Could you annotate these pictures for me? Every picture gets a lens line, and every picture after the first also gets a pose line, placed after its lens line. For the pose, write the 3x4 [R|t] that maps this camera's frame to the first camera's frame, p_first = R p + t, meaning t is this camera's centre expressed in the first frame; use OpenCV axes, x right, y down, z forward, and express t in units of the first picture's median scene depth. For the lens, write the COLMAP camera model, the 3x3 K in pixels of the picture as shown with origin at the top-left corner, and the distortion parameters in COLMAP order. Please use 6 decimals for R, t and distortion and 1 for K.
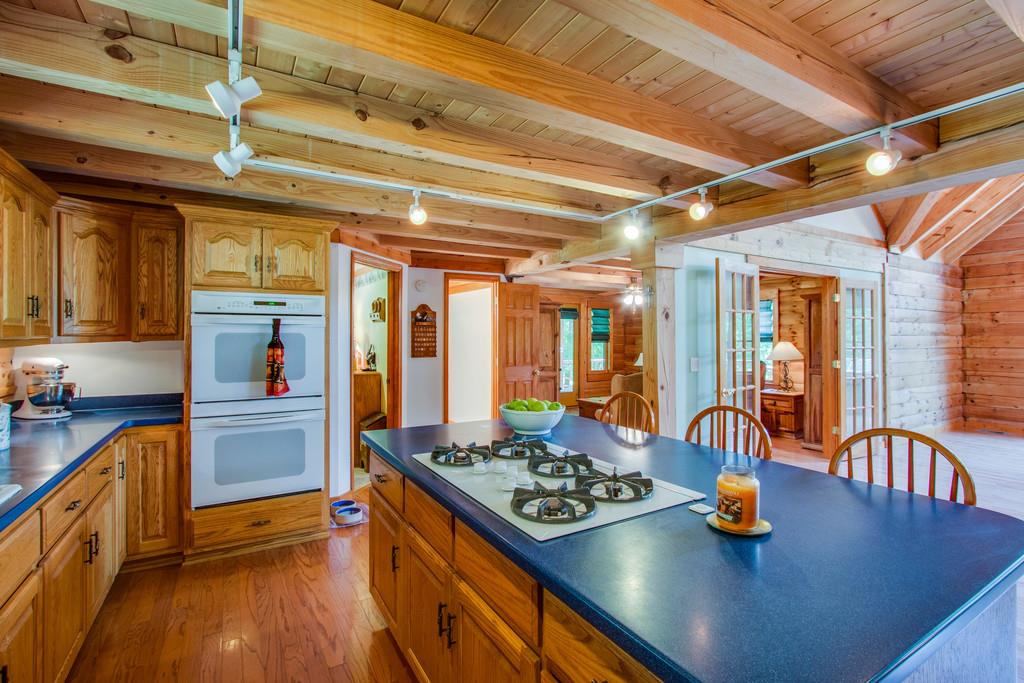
lens RADIAL K [[483.5, 0, 515.2], [0, 483.5, 333.3], [0, 0, 1]] dist [-0.016229, -0.000157]
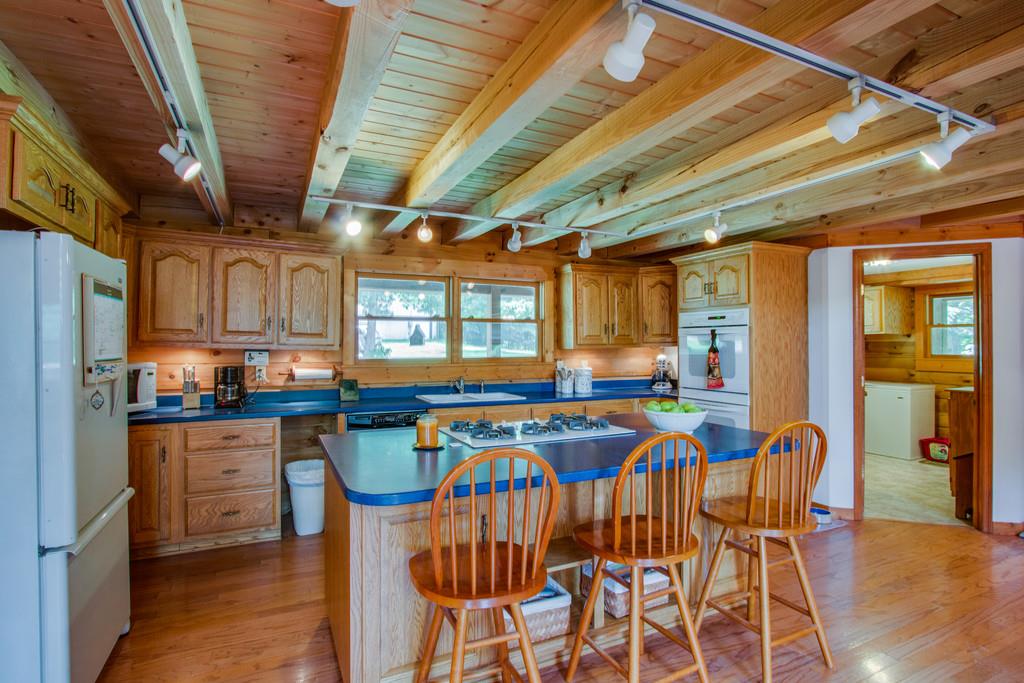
lens RADIAL K [[511.3, 0, 513.7], [0, 511.3, 345.0], [0, 0, 1]] dist [-0.004587, 0.000736]
pose [[-0.088532, 0.002094, -0.996071, 0.954899], [0.009023, 0.999958, 0.001300, 0.005224], [0.996032, -0.008873, -0.088547, 0.602439]]
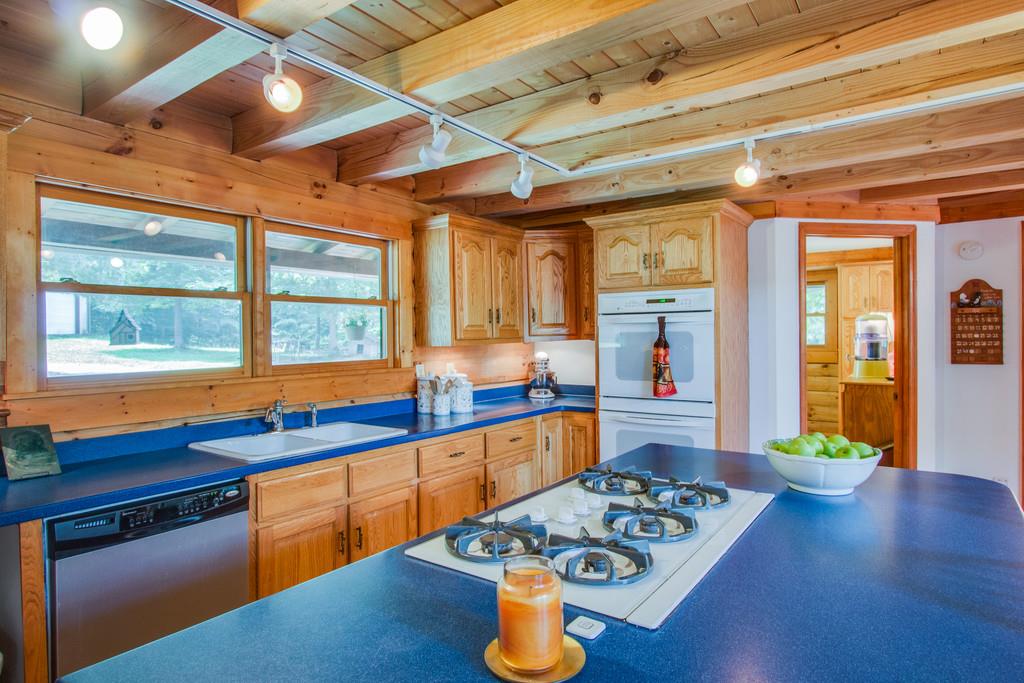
lens RADIAL K [[573.1, 0, 512.6], [0, 573.1, 342.5], [0, 0, 1]] dist [-0.007189, 0.001775]
pose [[0.399930, 0.006336, -0.916524, 0.442304], [0.018966, 0.999705, 0.015187, -0.001692], [0.916349, -0.023456, 0.399692, 0.281291]]
